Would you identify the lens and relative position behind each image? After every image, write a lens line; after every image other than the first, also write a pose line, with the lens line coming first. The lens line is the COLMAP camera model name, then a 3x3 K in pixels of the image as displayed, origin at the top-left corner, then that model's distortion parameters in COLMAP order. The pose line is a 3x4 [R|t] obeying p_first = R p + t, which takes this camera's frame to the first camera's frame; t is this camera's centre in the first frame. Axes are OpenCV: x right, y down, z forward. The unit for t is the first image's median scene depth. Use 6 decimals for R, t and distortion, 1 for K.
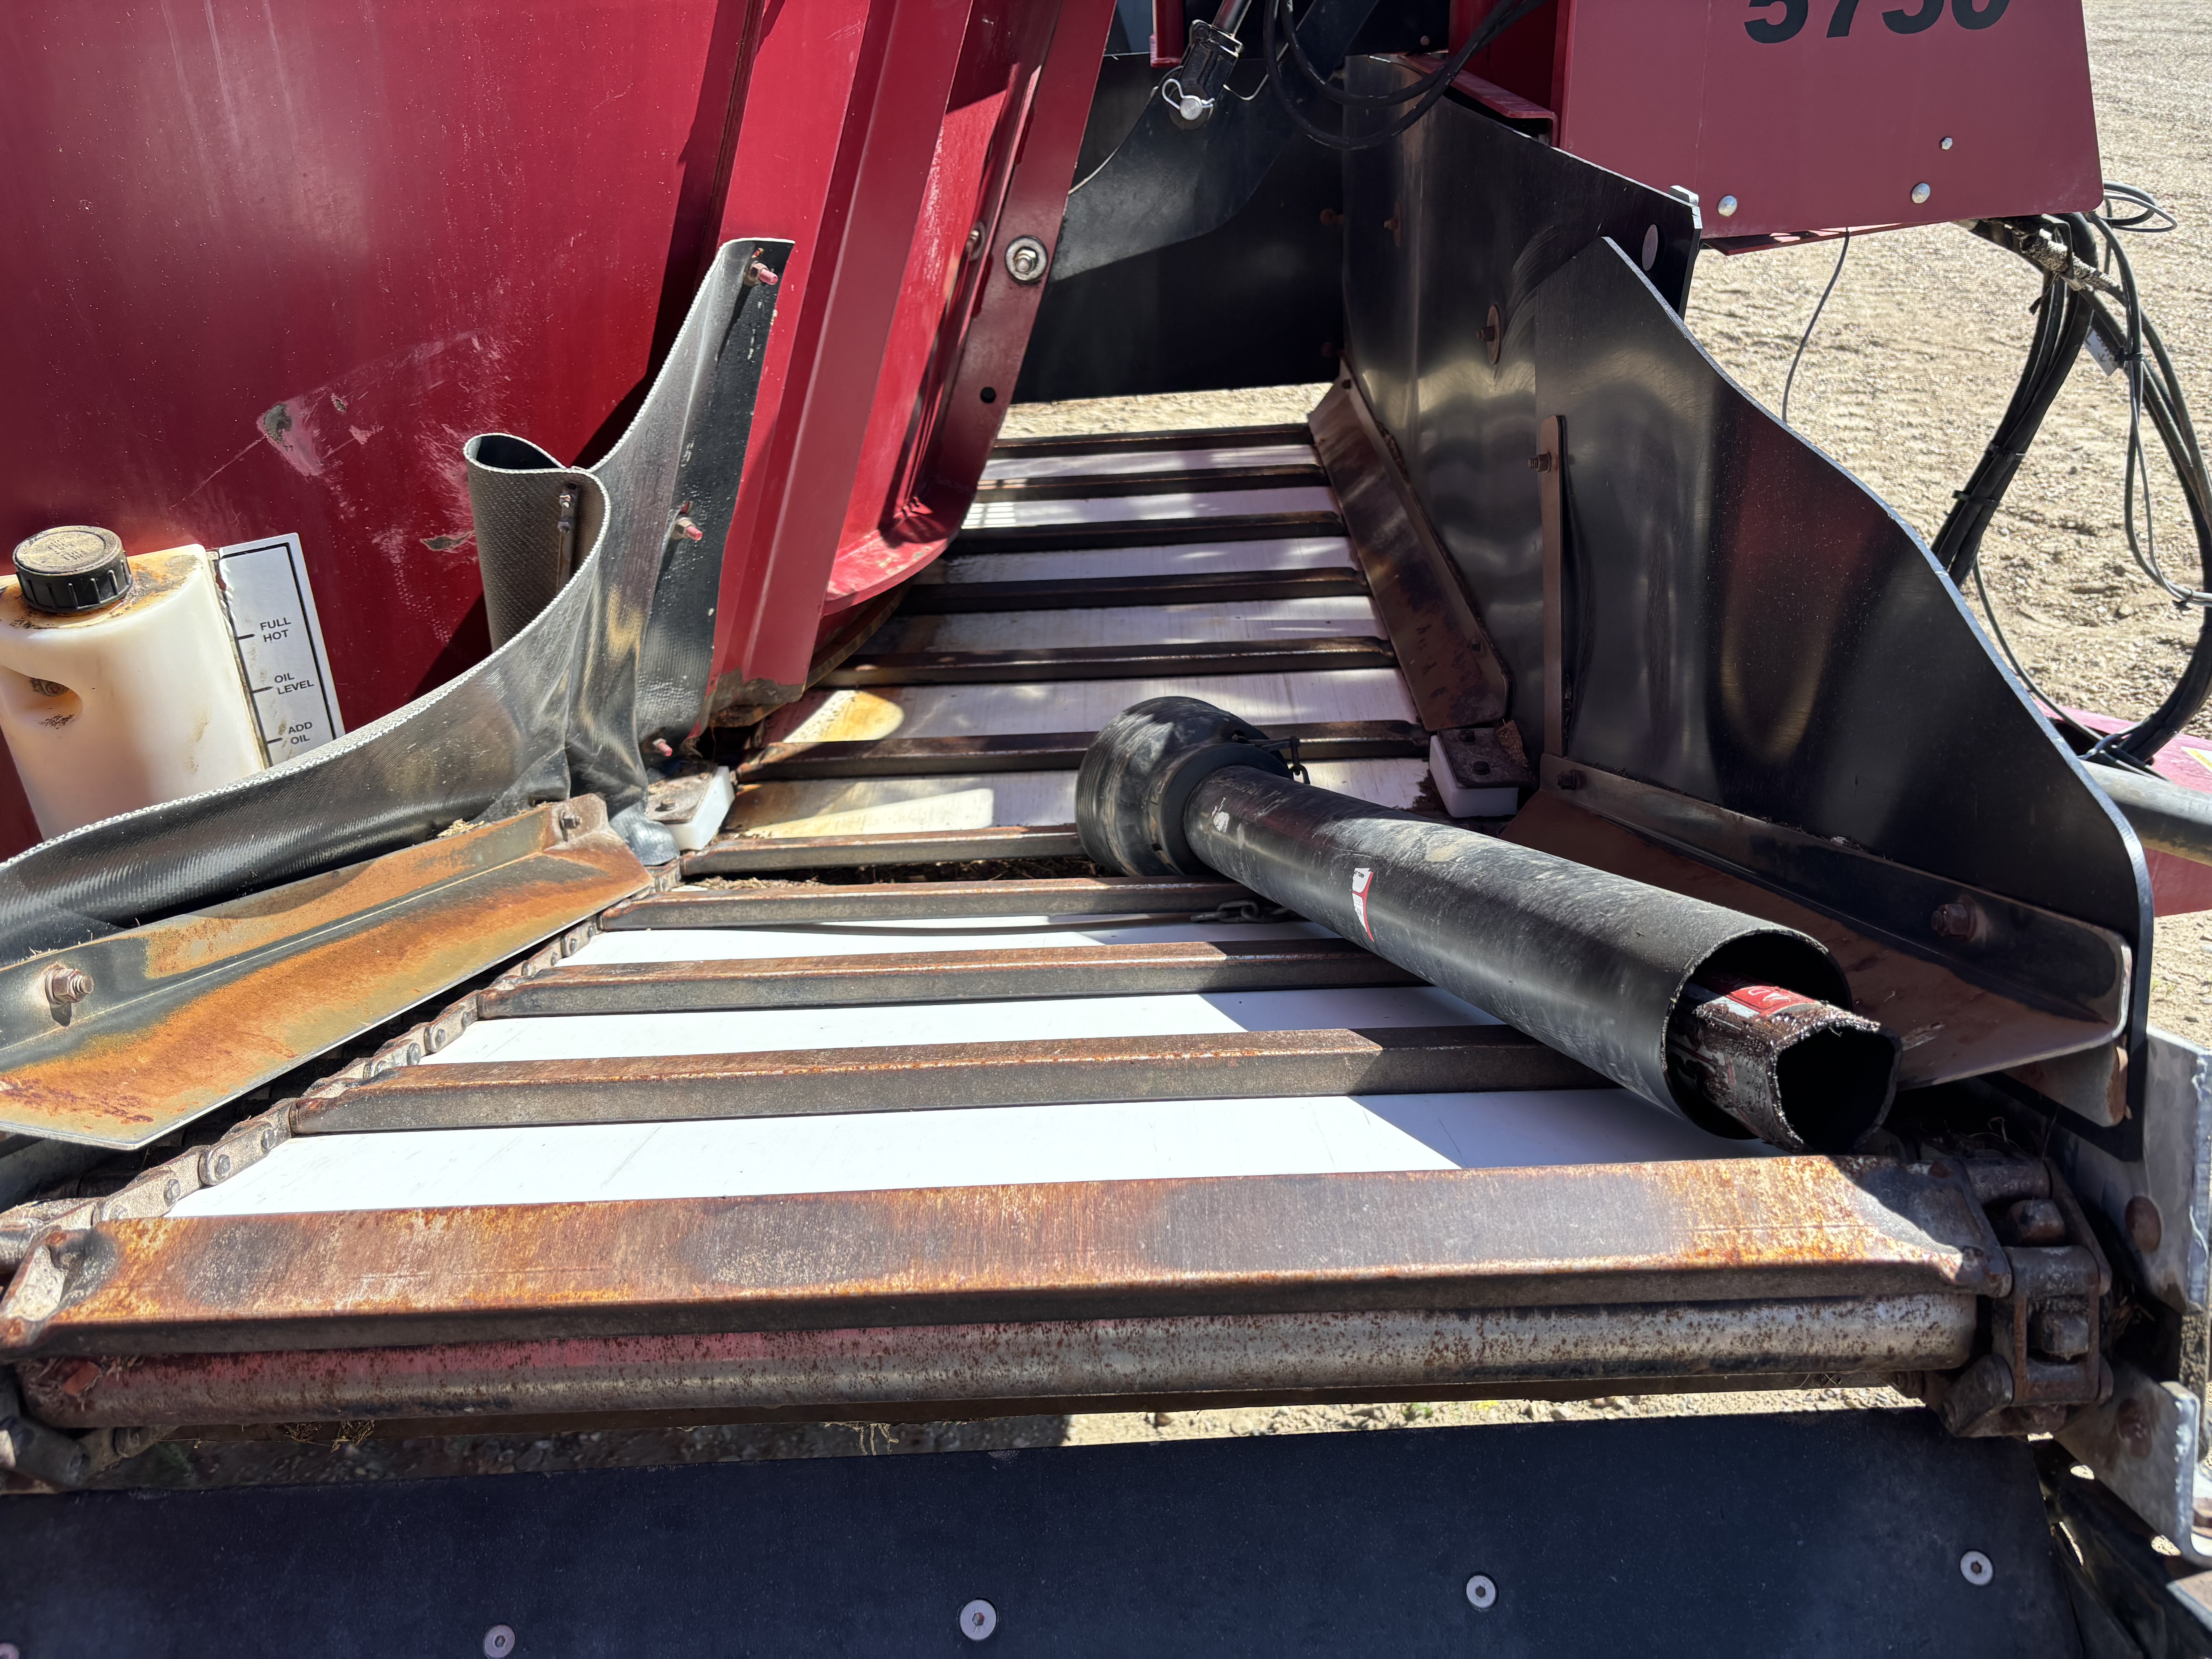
lens RADIAL K [[1675.8, 0, 1109.6], [0, 1675.8, 834.8], [0, 0, 1]] dist [0.038769, -0.023726]
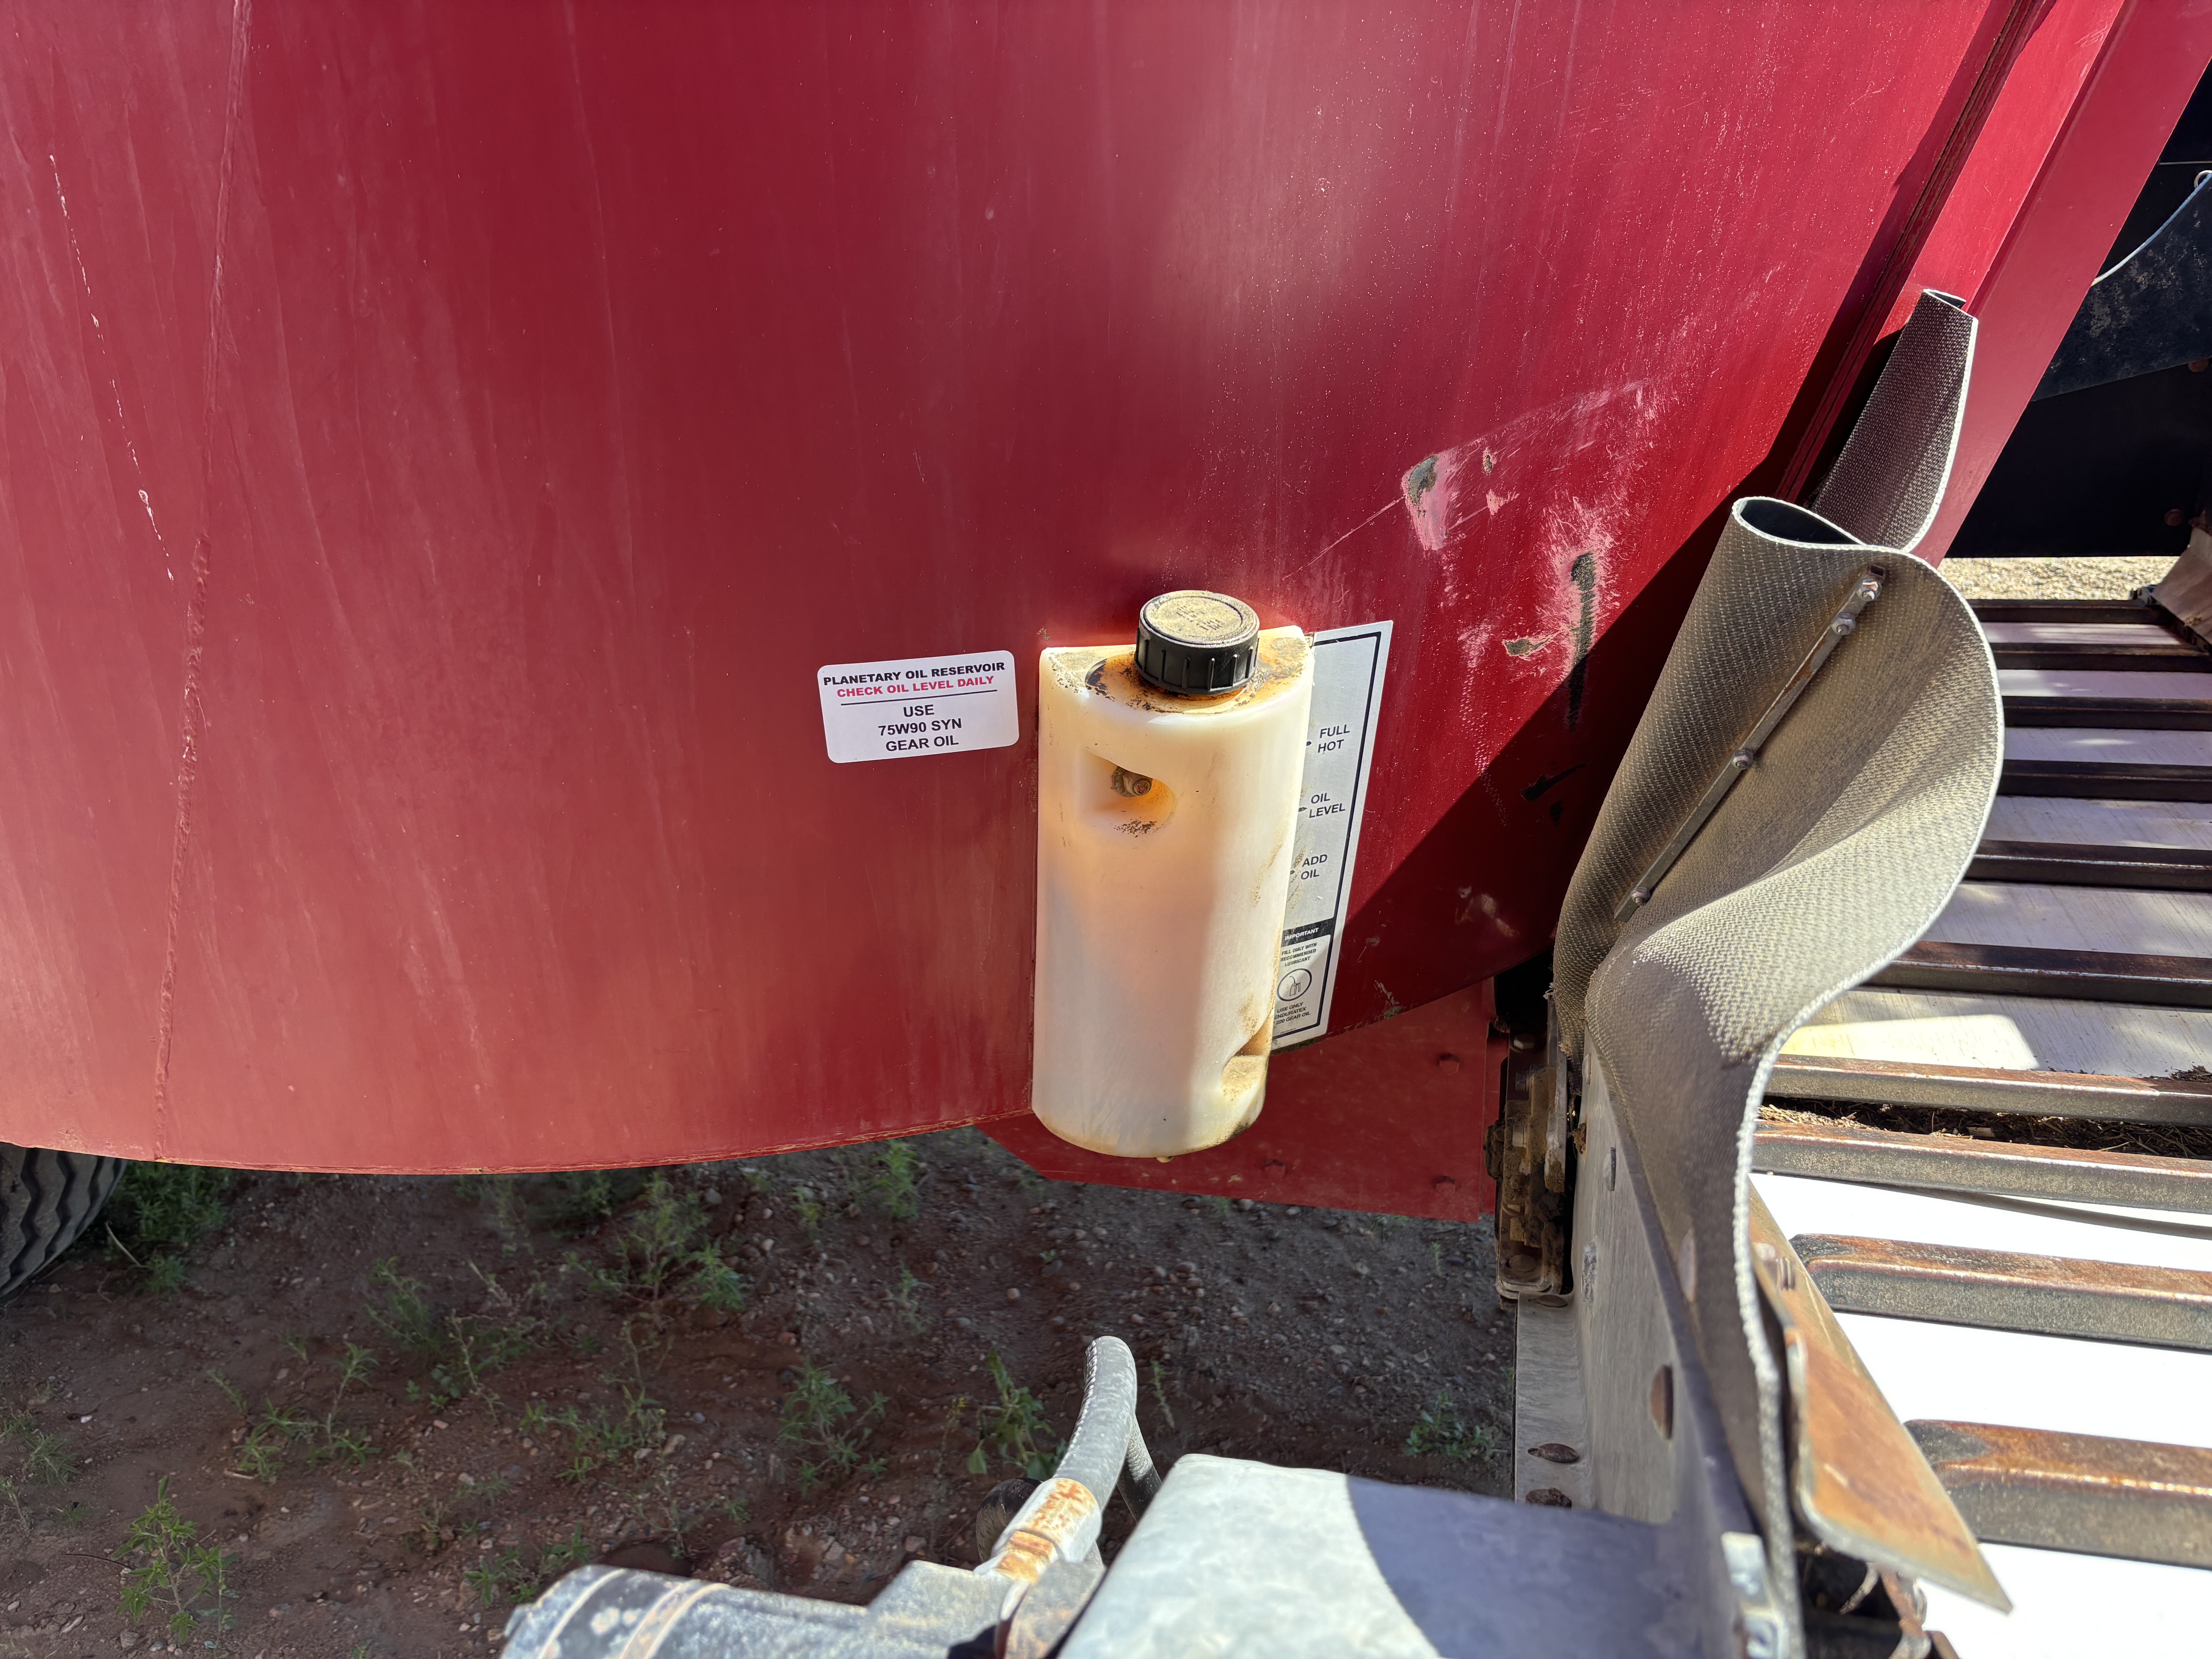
lens RADIAL K [[1675.8, 0, 1101.4], [0, 1675.8, 824.1], [0, 0, 1]] dist [0.038769, -0.023726]
pose [[0.972170, 0.084997, -0.218314, -0.437425], [-0.109068, 0.988924, -0.100666, 0.011789], [0.207340, 0.121676, 0.970673, 0.214566]]
